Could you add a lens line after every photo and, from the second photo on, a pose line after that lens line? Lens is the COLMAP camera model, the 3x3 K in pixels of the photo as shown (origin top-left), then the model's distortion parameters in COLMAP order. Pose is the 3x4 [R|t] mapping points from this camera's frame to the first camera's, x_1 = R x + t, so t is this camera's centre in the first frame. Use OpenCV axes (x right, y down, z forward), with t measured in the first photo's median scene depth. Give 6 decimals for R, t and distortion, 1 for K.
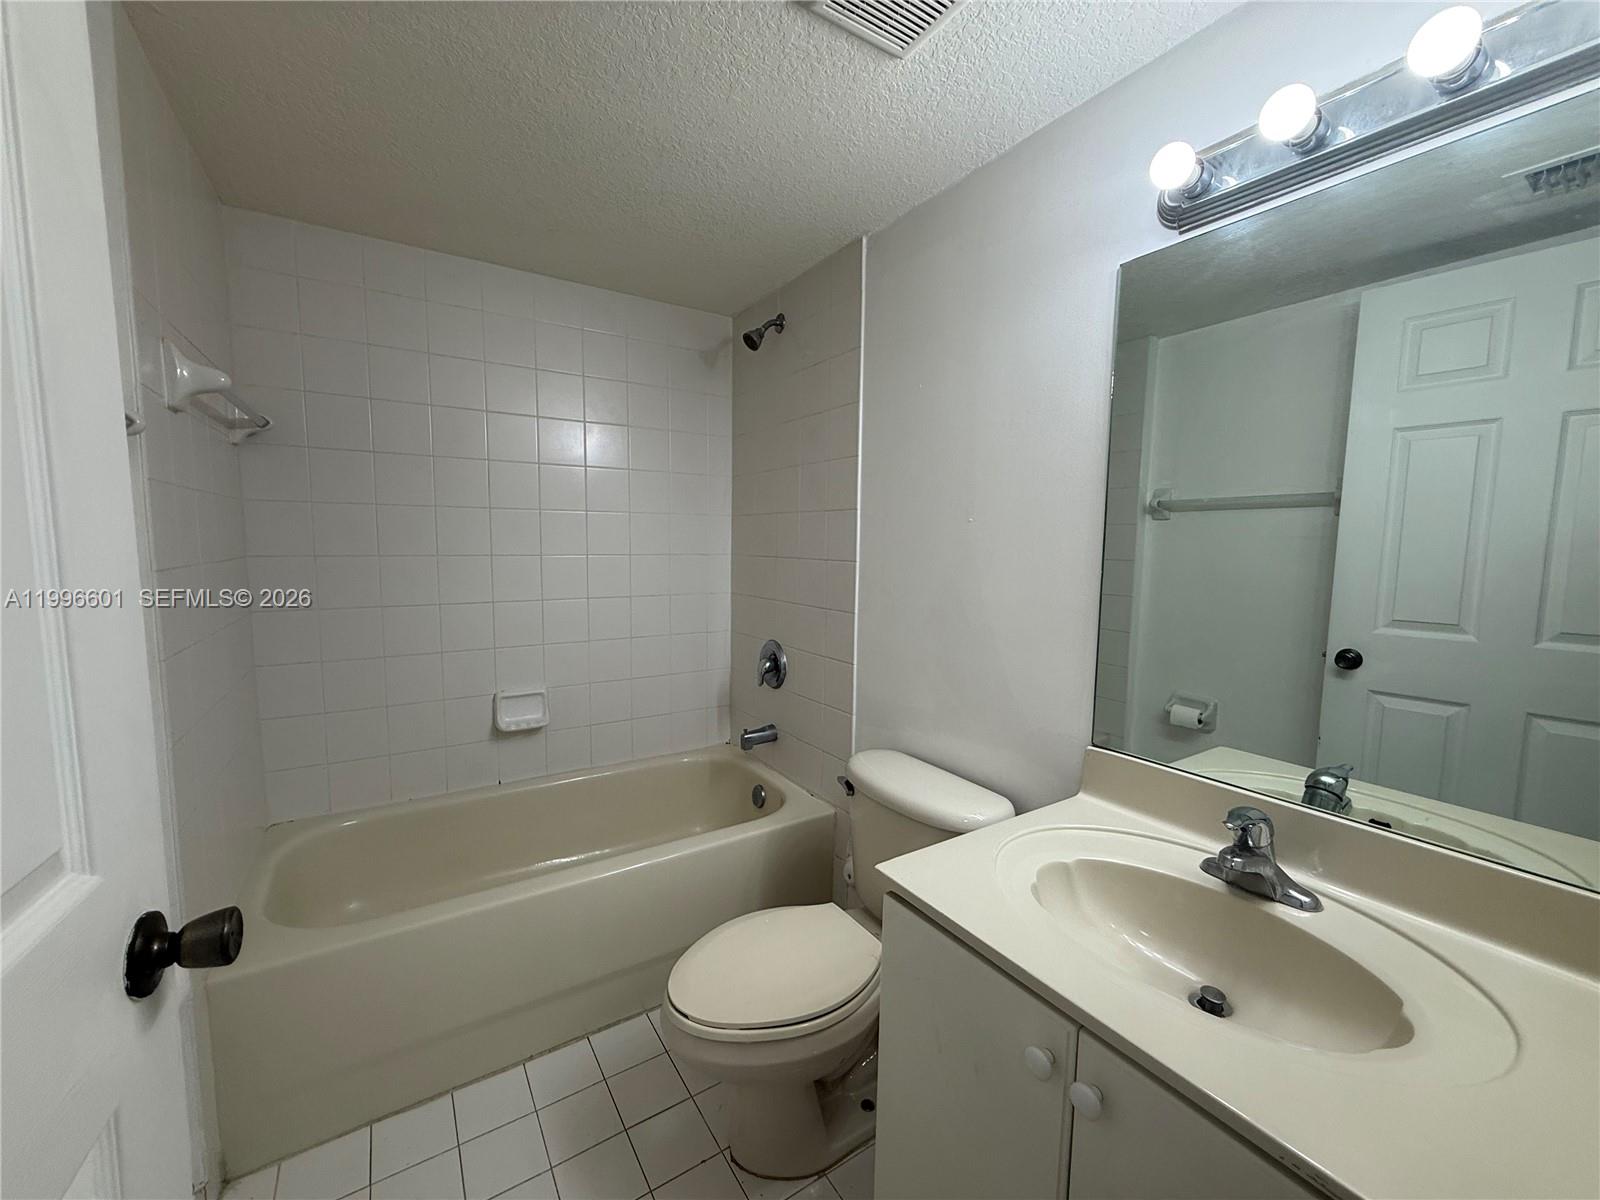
lens RADIAL K [[641.3, 0, 795.6], [0, 641.3, 598.7], [0, 0, 1]] dist [-0.000181, 0.000039]
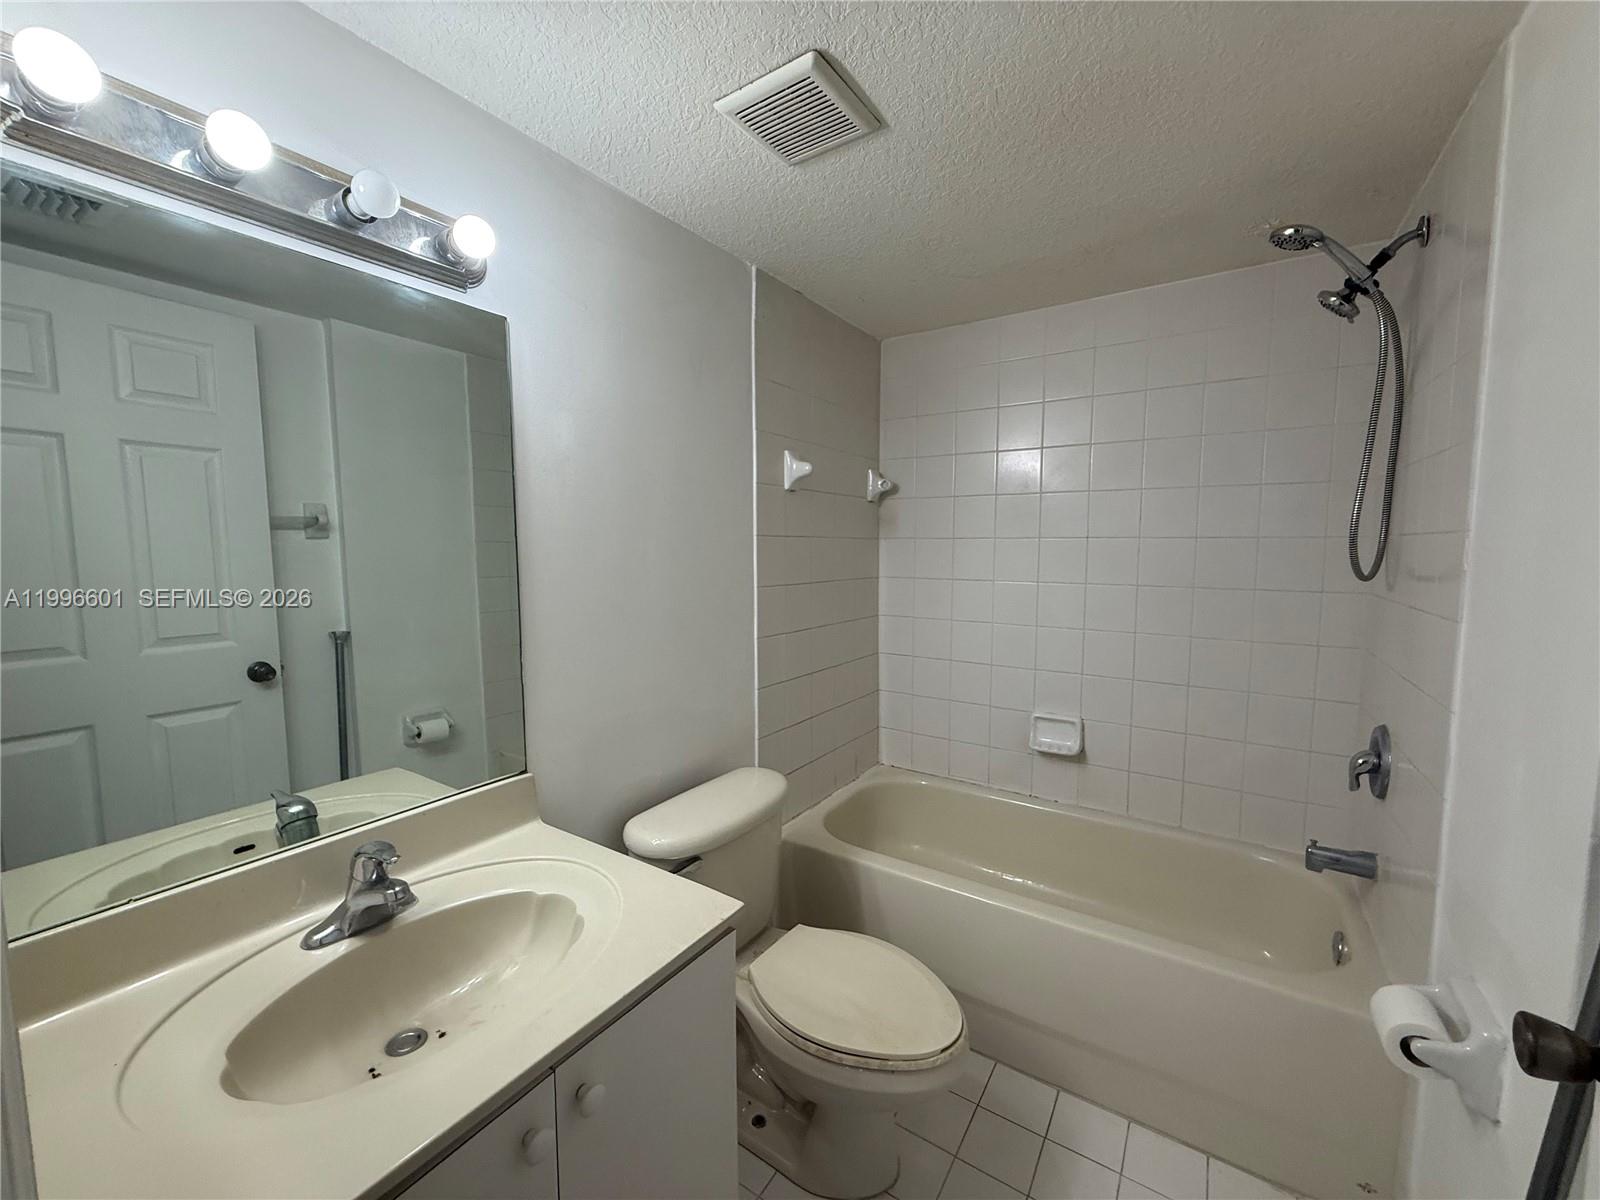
lens RADIAL K [[641.3, 0, 795.6], [0, 641.3, 598.7], [0, 0, 1]] dist [-0.000181, 0.000039]
pose [[0.402512, 0.057025, -0.913637, 0.326136], [-0.090178, 0.995673, 0.022416, -0.024174], [0.910962, 0.073368, 0.405913, 0.199928]]
